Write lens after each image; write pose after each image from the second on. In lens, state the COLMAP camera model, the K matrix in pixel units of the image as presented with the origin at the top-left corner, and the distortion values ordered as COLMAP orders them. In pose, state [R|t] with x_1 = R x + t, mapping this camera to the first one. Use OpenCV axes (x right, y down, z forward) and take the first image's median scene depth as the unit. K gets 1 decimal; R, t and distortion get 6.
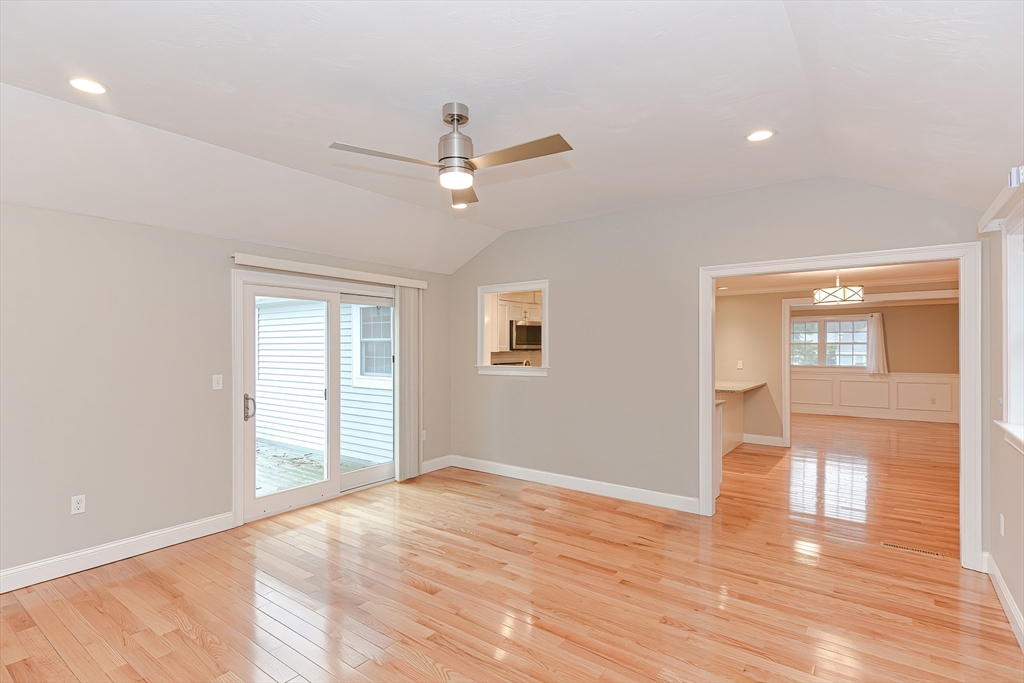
lens RADIAL K [[496.3, 0, 517.2], [0, 496.3, 341.9], [0, 0, 1]] dist [0.013260, -0.000764]
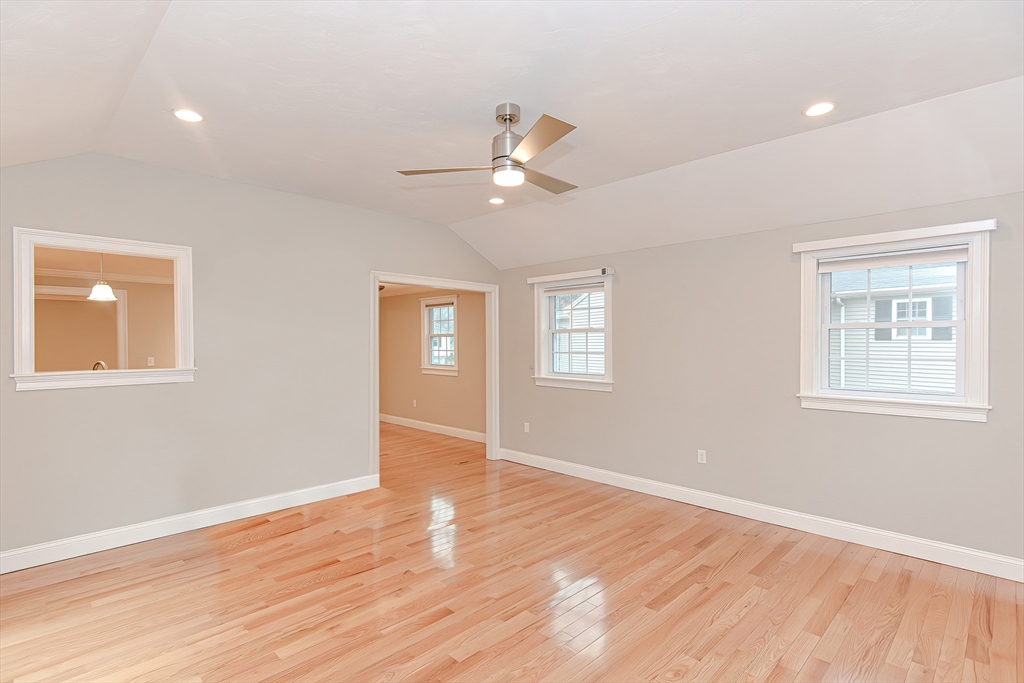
lens RADIAL K [[496.3, 0, 517.2], [0, 496.3, 341.9], [0, 0, 1]] dist [0.013260, -0.000764]
pose [[0.152924, -0.004809, 0.988226, -0.842103], [-0.009238, 0.999938, 0.006296, 0.005622], [-0.988195, -0.010092, 0.152870, 0.603610]]
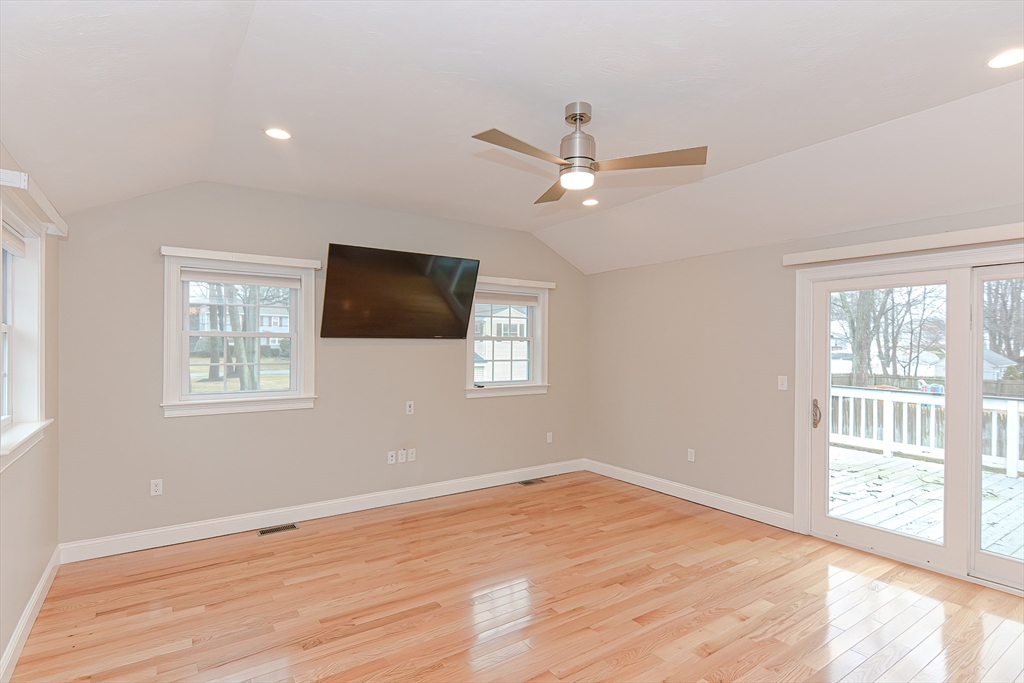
lens RADIAL K [[496.3, 0, 517.2], [0, 496.3, 341.9], [0, 0, 1]] dist [0.013260, -0.000764]
pose [[-0.303952, -0.007813, -0.952655, 0.638802], [0.003404, 0.999951, -0.009287, -0.006224], [0.952681, -0.006066, -0.303910, 0.868123]]
